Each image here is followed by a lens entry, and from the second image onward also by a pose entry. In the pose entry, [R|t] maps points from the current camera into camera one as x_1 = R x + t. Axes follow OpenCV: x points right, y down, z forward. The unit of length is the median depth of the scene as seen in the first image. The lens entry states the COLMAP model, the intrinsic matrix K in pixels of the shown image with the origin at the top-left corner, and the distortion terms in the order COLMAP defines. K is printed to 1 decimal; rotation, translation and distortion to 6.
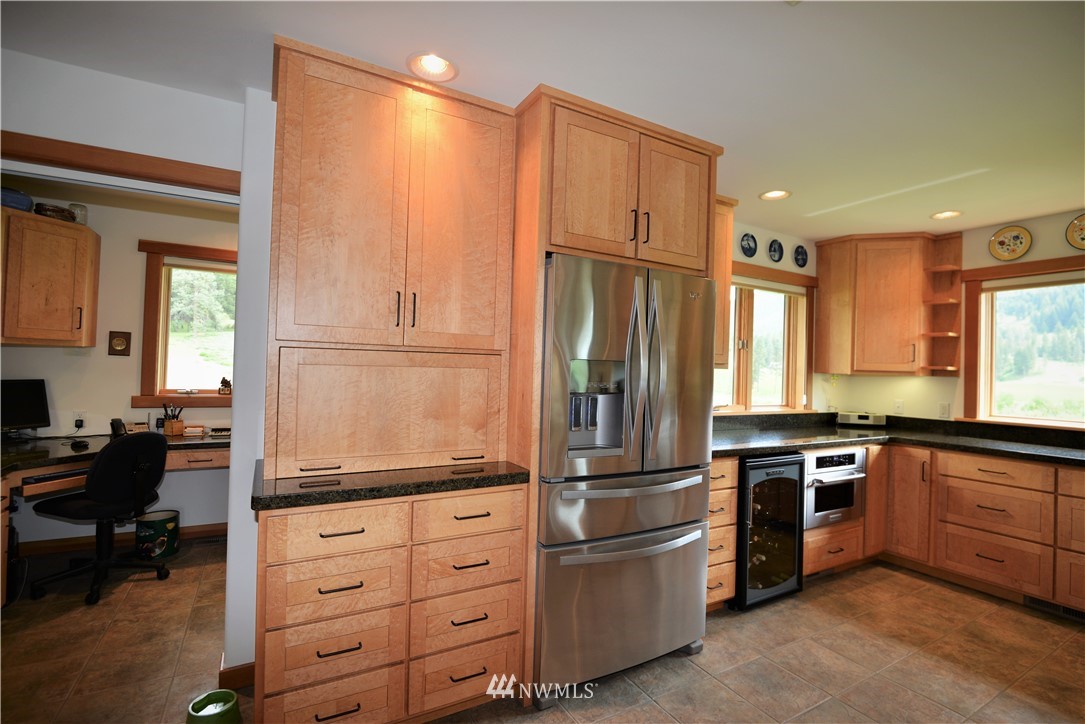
lens RADIAL K [[499.4, 0, 541.6], [0, 499.4, 362.2], [0, 0, 1]] dist [-0.021508, -0.001076]
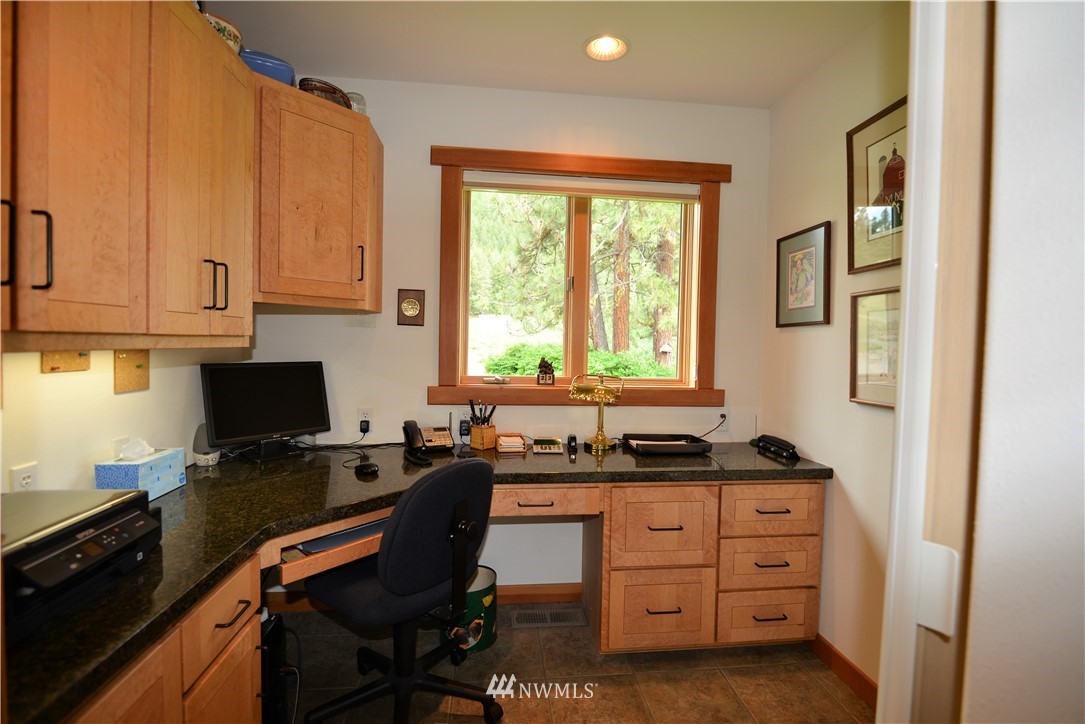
lens RADIAL K [[499.4, 0, 541.2], [0, 499.4, 361.0], [0, 0, 1]] dist [-0.021508, -0.001076]
pose [[0.914810, 0.002843, -0.403875, -0.416463], [0.013558, 0.999195, 0.037744, 0.011394], [0.403658, -0.040005, 0.914035, 0.442813]]
